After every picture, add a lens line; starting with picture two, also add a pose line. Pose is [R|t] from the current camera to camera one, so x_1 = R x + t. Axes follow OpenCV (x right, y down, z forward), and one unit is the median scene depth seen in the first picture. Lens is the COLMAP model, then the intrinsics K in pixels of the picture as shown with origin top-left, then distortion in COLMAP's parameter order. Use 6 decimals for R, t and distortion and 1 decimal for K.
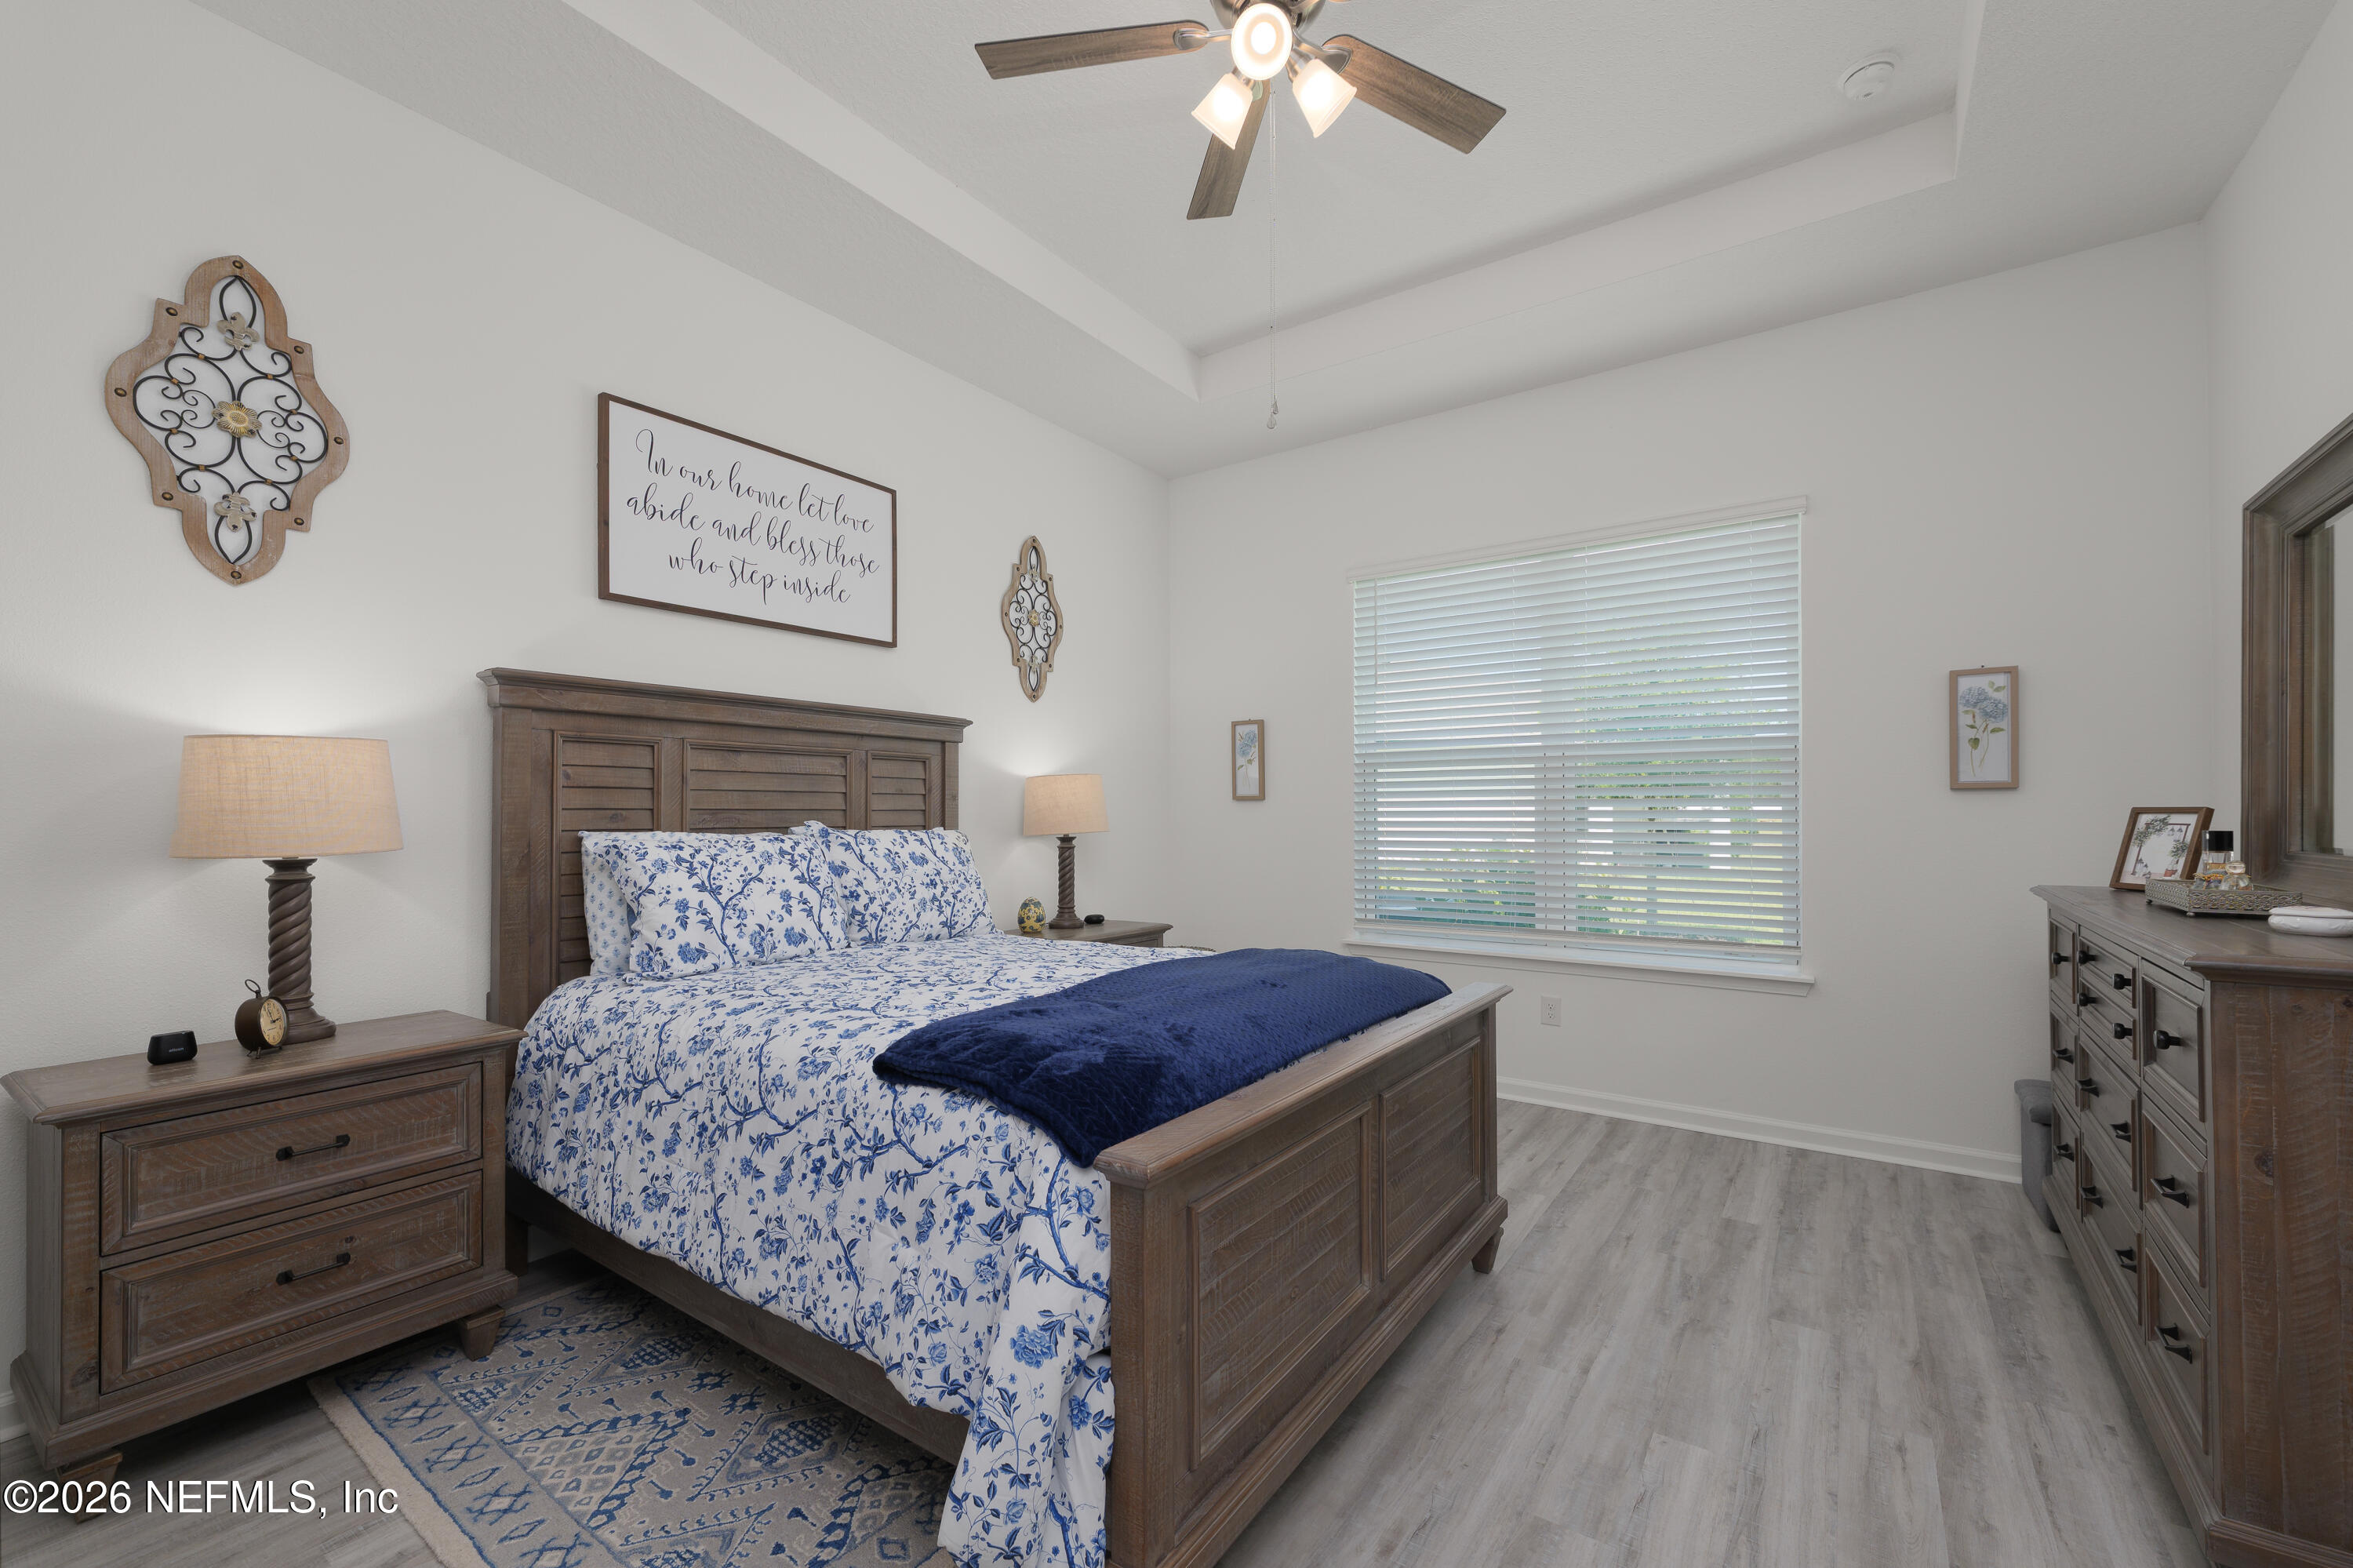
lens RADIAL K [[972.5, 0, 1180.6], [0, 972.5, 793.8], [0, 0, 1]] dist [0.007271, -0.002502]
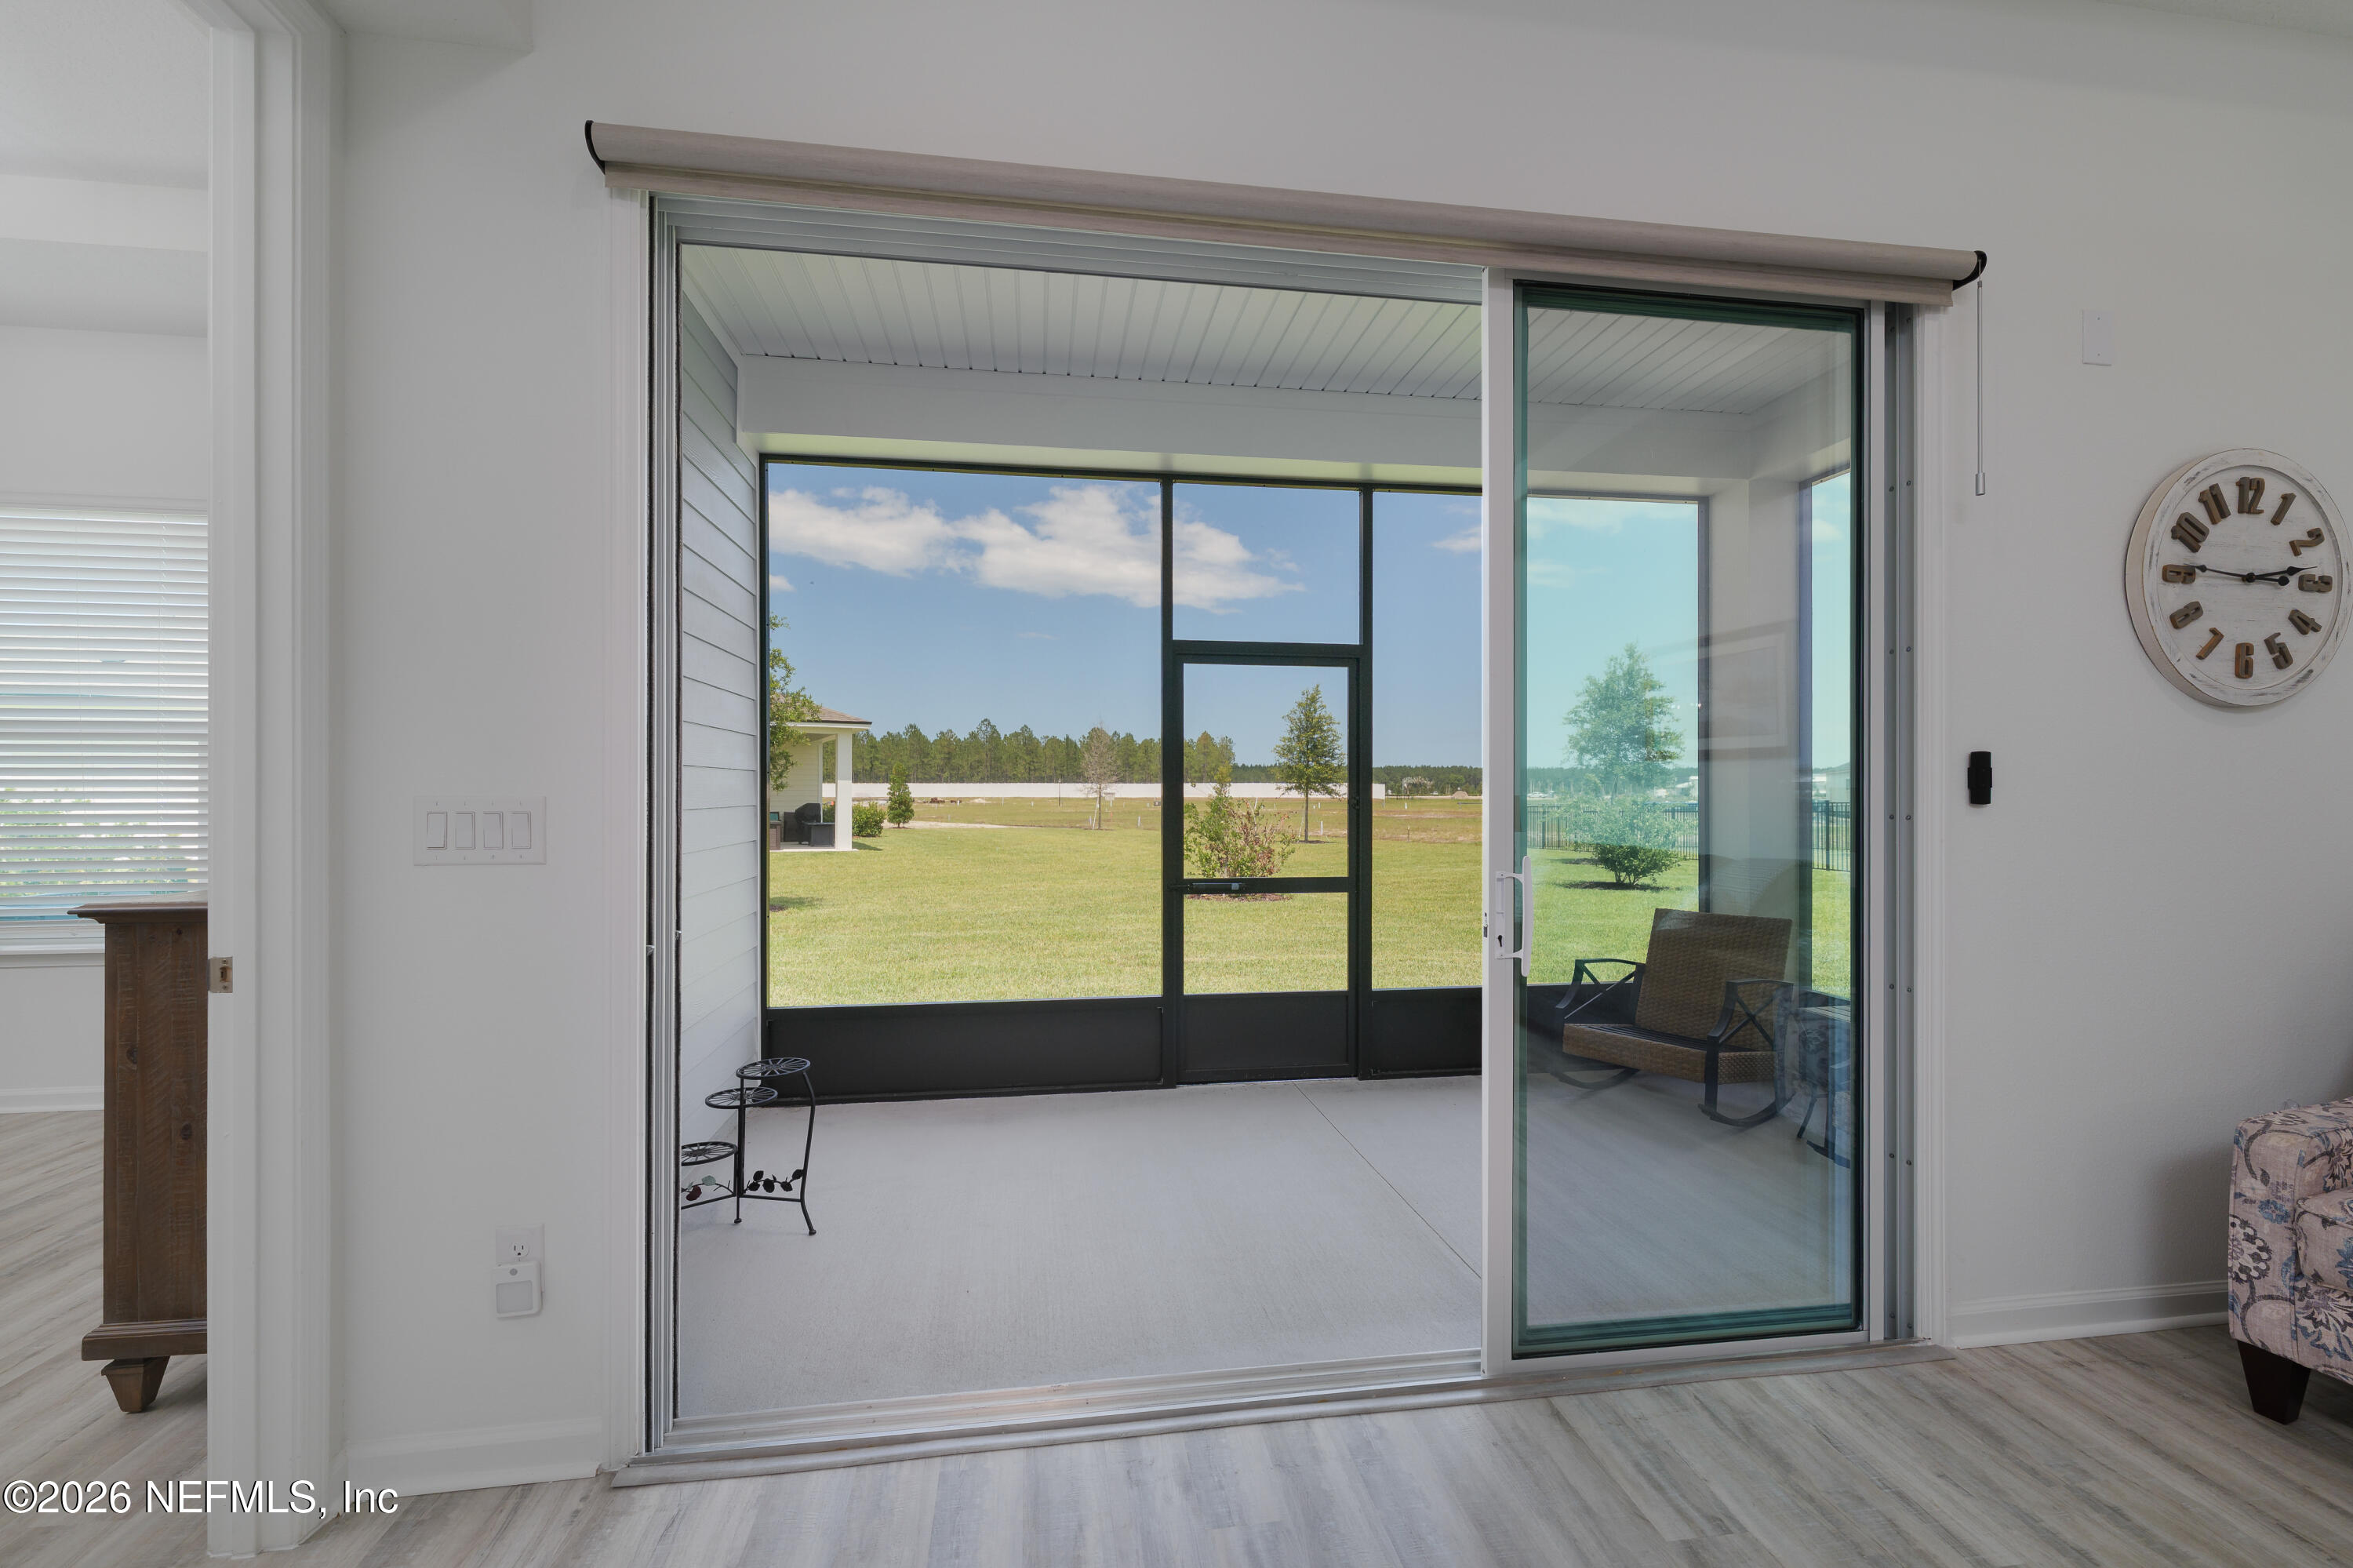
lens RADIAL K [[972.5, 0, 1180.6], [0, 972.5, 794.3], [0, 0, 1]] dist [0.007271, -0.002502]
pose [[0.714864, -0.001337, 0.699262, 0.730242], [-0.008641, 0.999905, 0.010746, -0.005251], [-0.699210, -0.013724, 0.714785, -0.592794]]
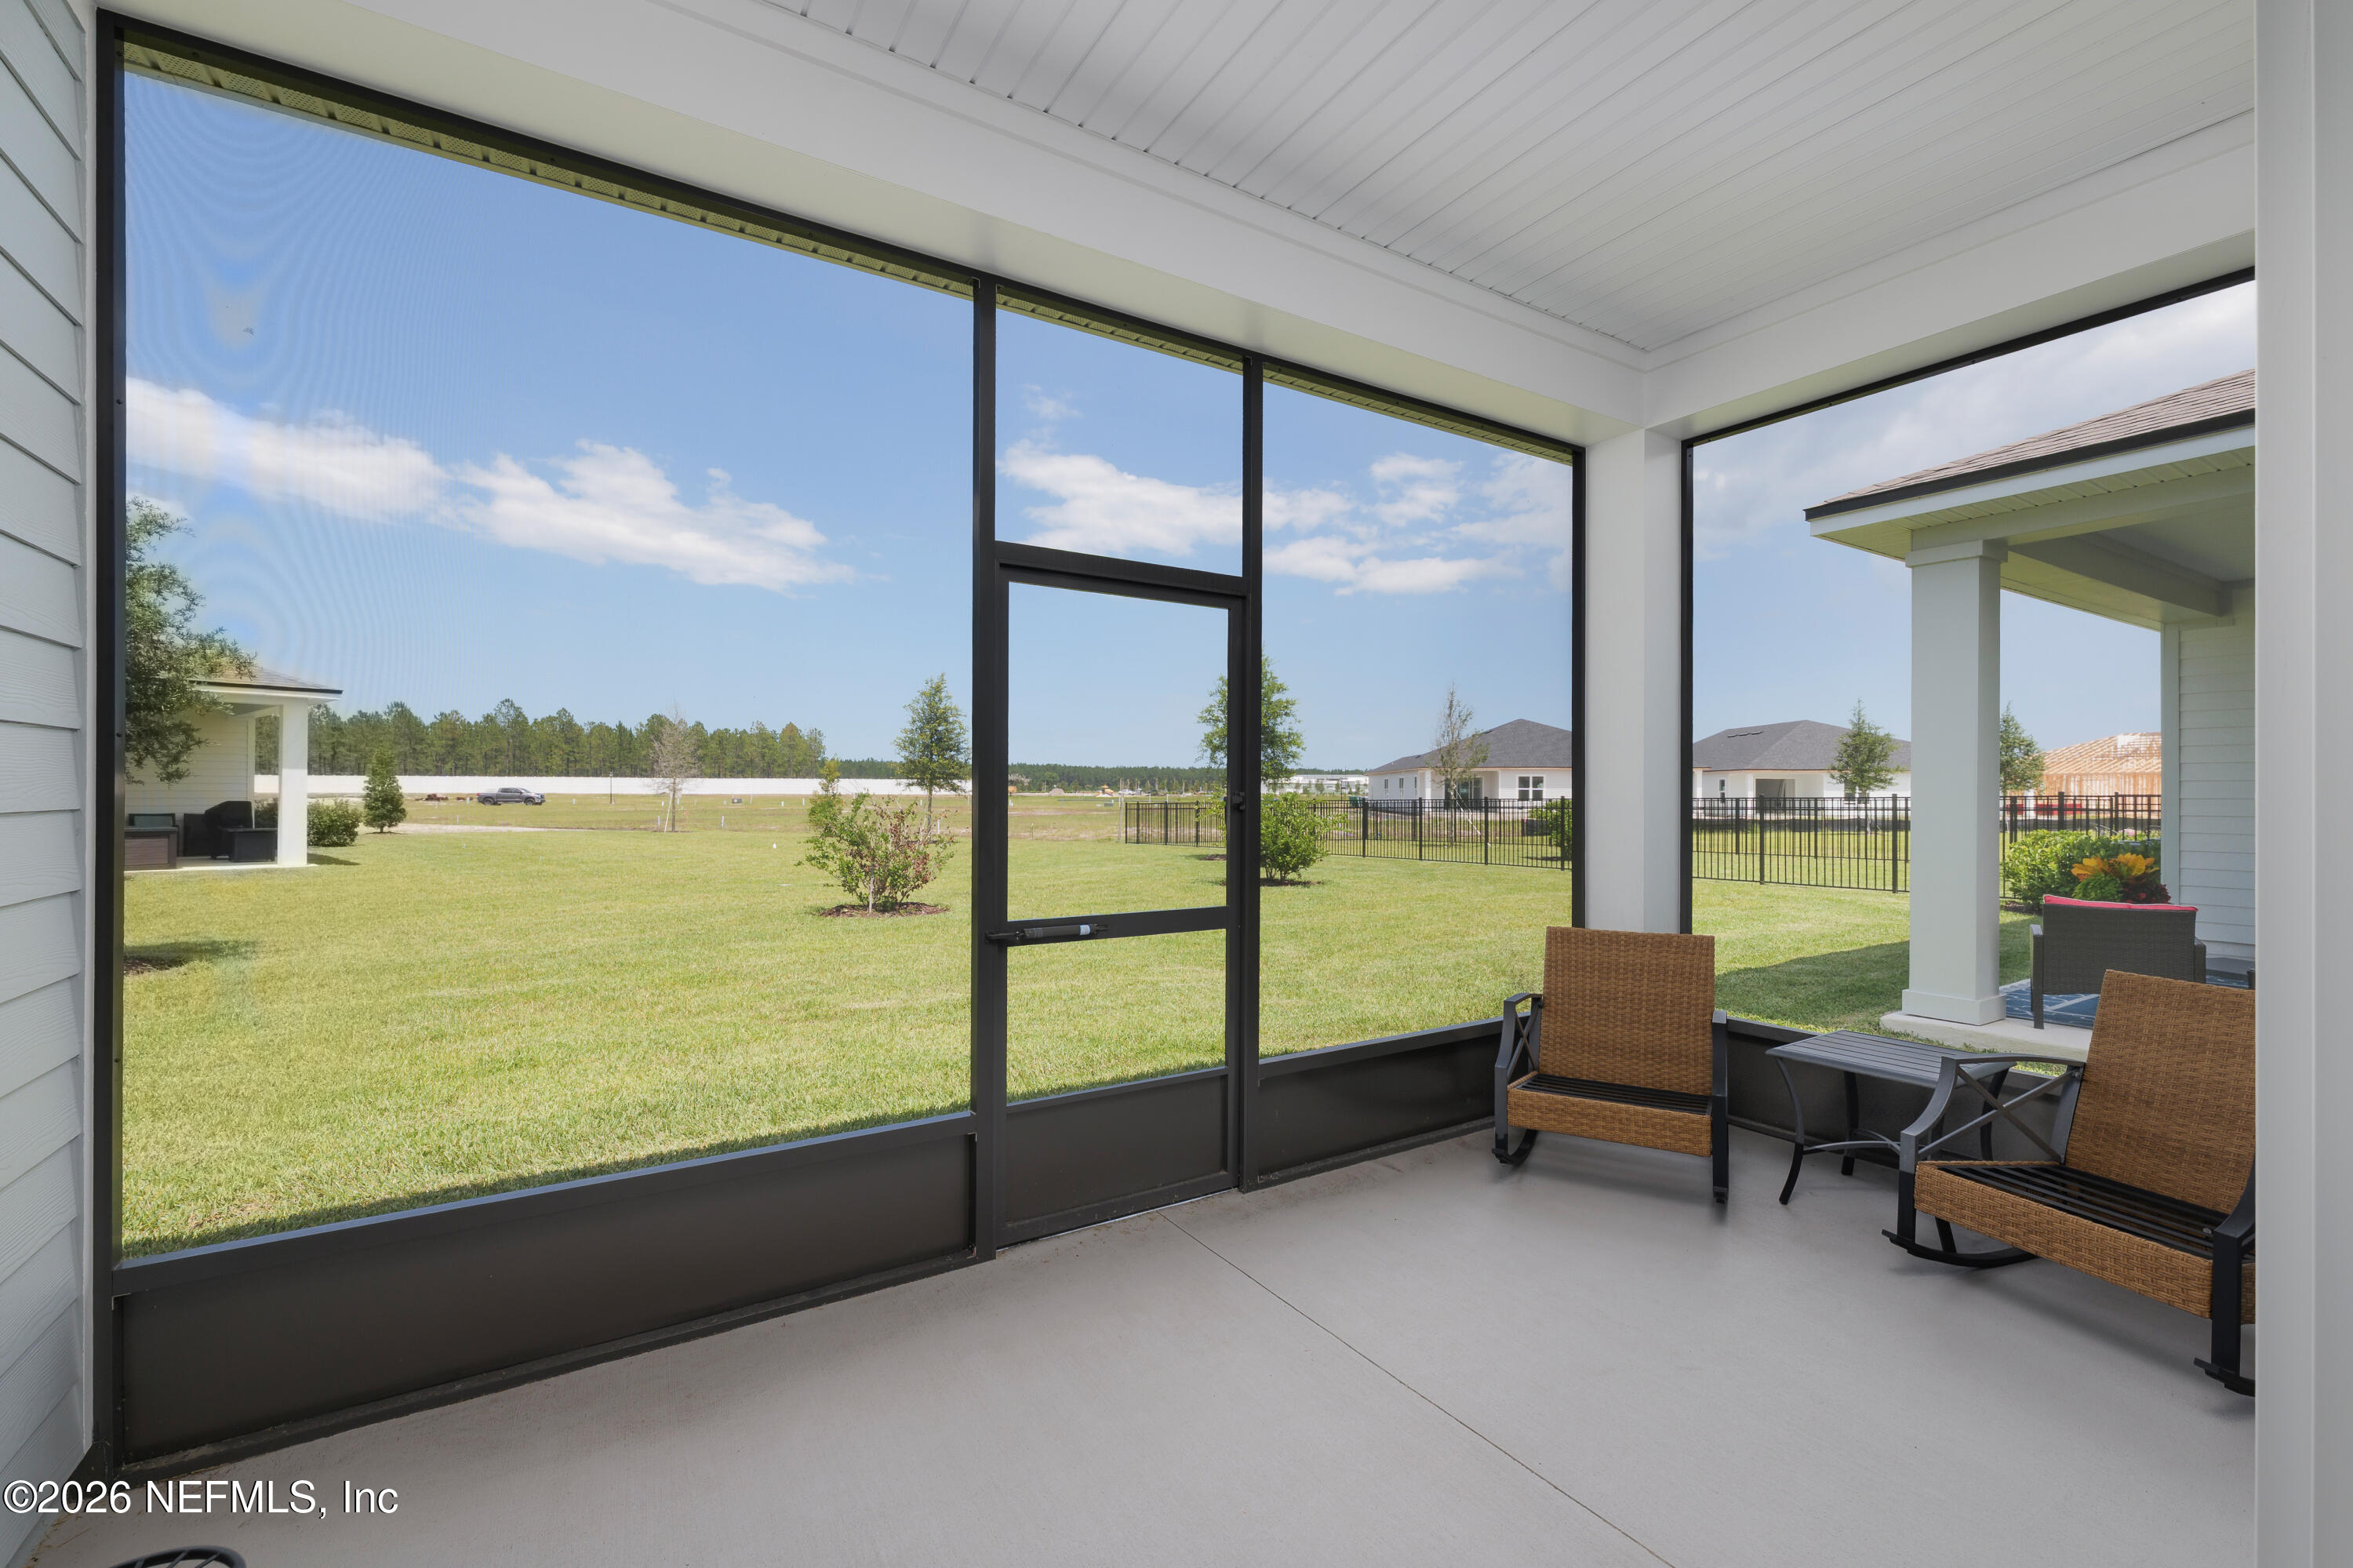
lens RADIAL K [[972.5, 0, 1174.1], [0, 972.5, 789.3], [0, 0, 1]] dist [0.007271, -0.002502]
pose [[0.382774, 0.002154, 0.923840, 1.045210], [-0.014851, 0.999882, 0.003822, 0.009165], [-0.923723, -0.015183, 0.382761, 0.143075]]
